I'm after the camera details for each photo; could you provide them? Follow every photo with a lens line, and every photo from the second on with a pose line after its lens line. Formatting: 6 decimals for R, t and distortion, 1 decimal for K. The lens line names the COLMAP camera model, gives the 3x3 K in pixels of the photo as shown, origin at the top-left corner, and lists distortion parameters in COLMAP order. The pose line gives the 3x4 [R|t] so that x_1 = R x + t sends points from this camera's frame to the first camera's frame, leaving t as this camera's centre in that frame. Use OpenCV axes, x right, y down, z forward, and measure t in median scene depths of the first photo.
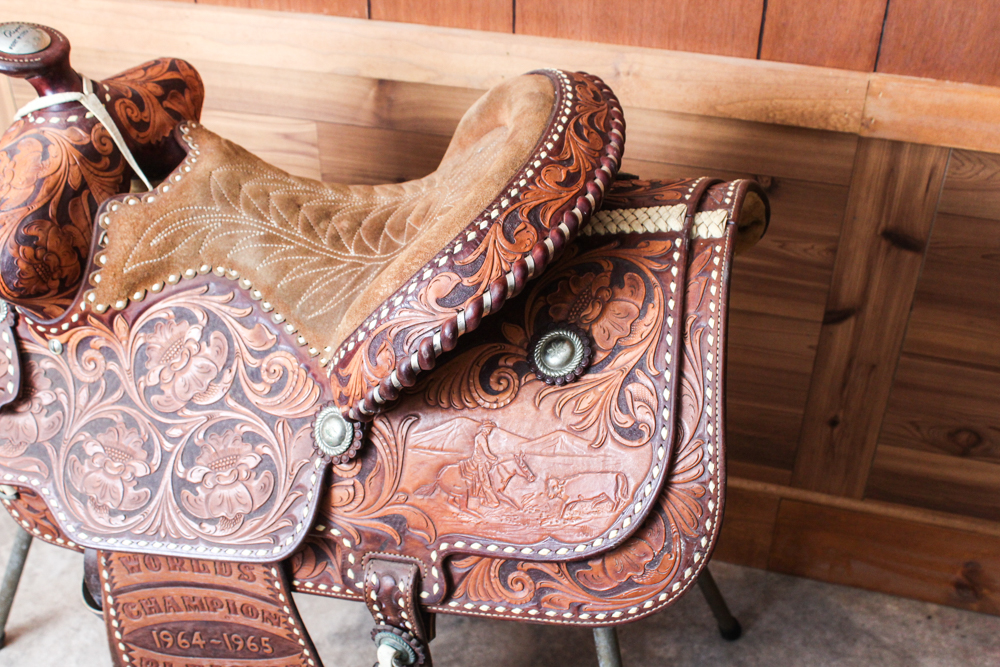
lens RADIAL K [[1178.9, 0, 486.6], [0, 1178.9, 353.0], [0, 0, 1]] dist [-0.111951, 0.170921]
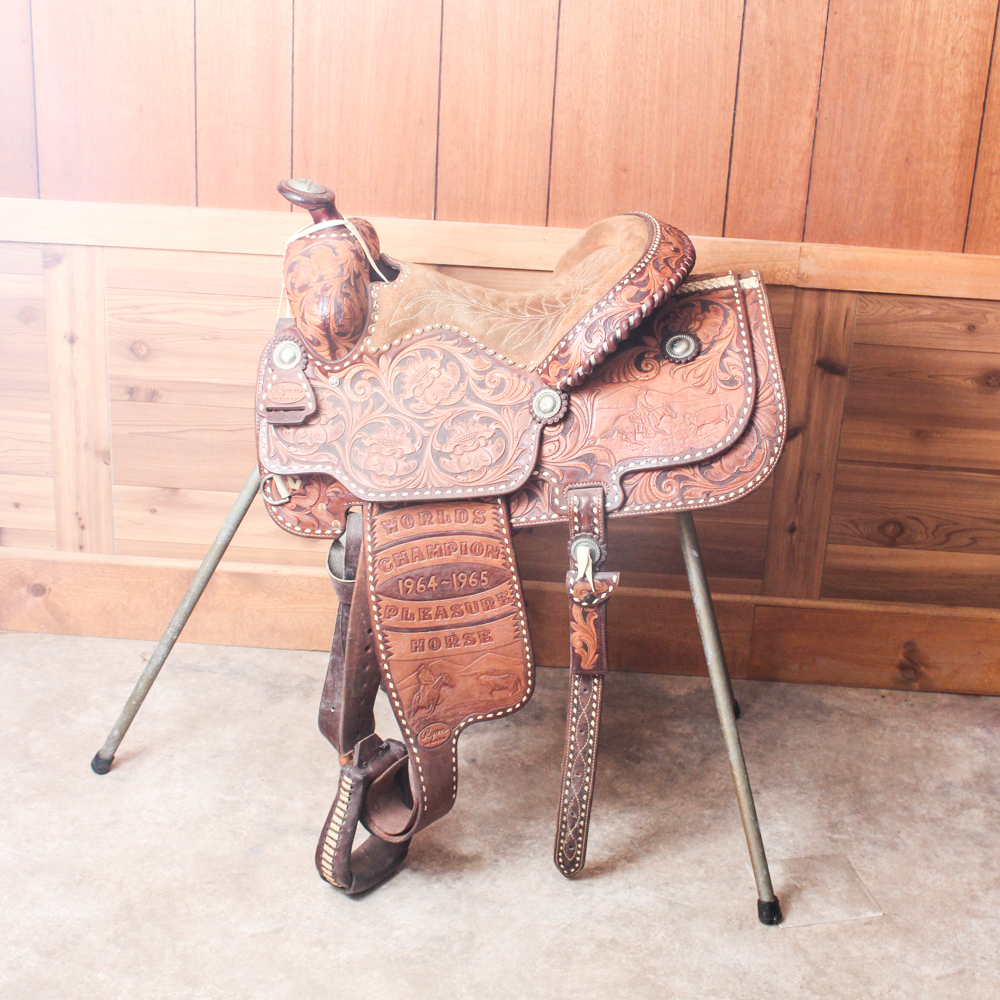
lens RADIAL K [[1707.5, 0, 501.3], [0, 1707.5, 480.5], [0, 0, 1]] dist [-0.088761, -0.129837]
pose [[0.973767, -0.034390, 0.224934, -0.673259], [0.090384, 0.965643, -0.243649, 0.684035], [-0.208827, 0.257588, 0.943419, -1.095232]]
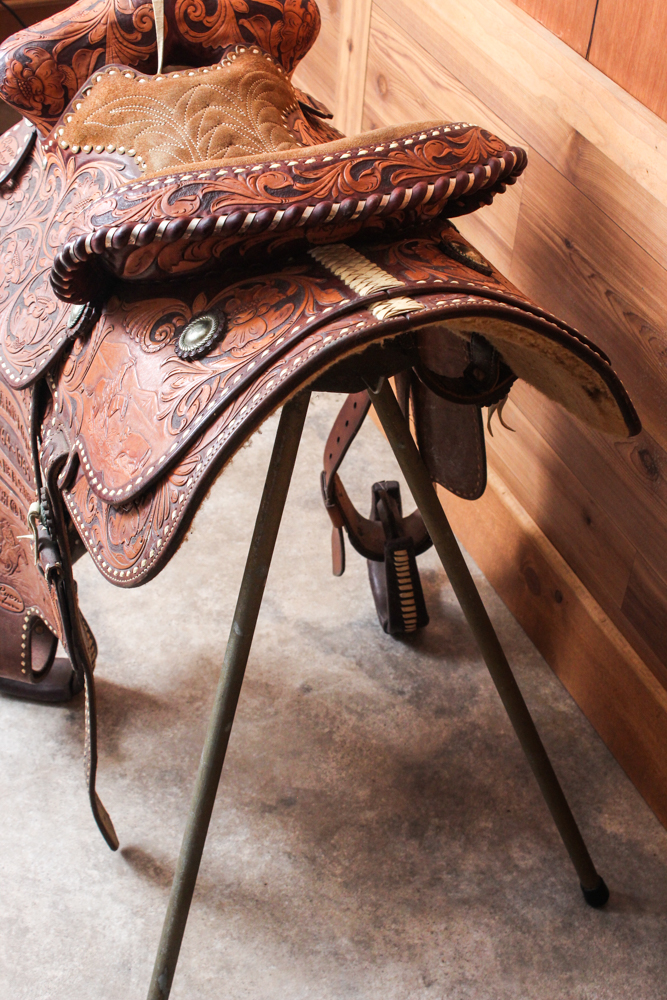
lens RADIAL K [[1410.6, 0, 347.9], [0, 1410.6, 512.2], [0, 0, 1]] dist [-0.036572, 0.043828]
pose [[0.635083, 0.546119, -0.546282, 0.822573], [-0.522809, 0.824508, 0.216468, -0.188002], [0.568631, 0.148126, 0.809146, 0.072030]]
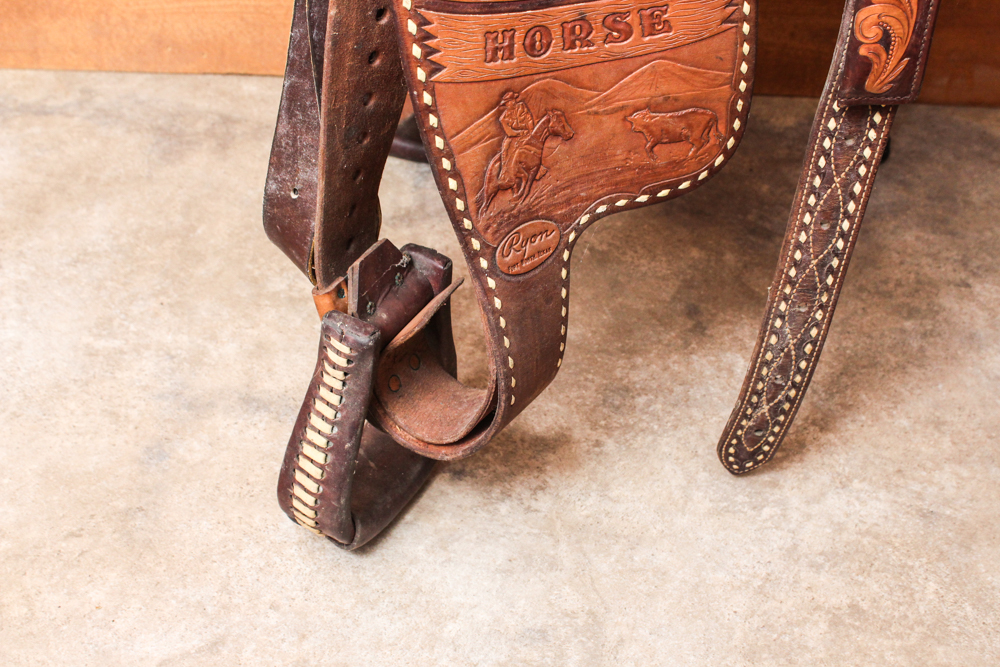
lens RADIAL K [[1259.1, 0, 485.9], [0, 1259.1, 348.4], [0, 0, 1]] dist [-0.102020, 0.165079]
pose [[0.942991, -0.149226, 0.297488, -0.520636], [0.131929, 0.988223, 0.077521, 0.446702], [-0.305553, -0.033854, 0.951573, 0.446405]]
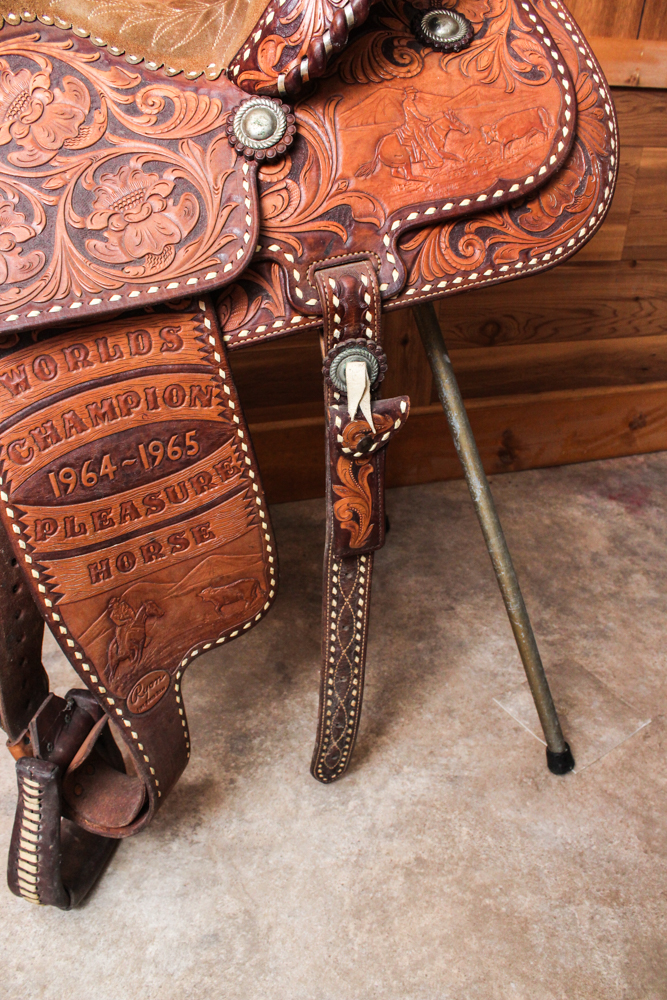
lens RADIAL K [[826.7, 0, 340.9], [0, 826.7, 510.8], [0, 0, 1]] dist [-0.176829, 0.153026]
pose [[0.817231, -0.262844, 0.512881, -0.446082], [0.307770, 0.951457, -0.002797, 0.350543], [-0.487249, 0.160135, 0.858455, 0.445913]]
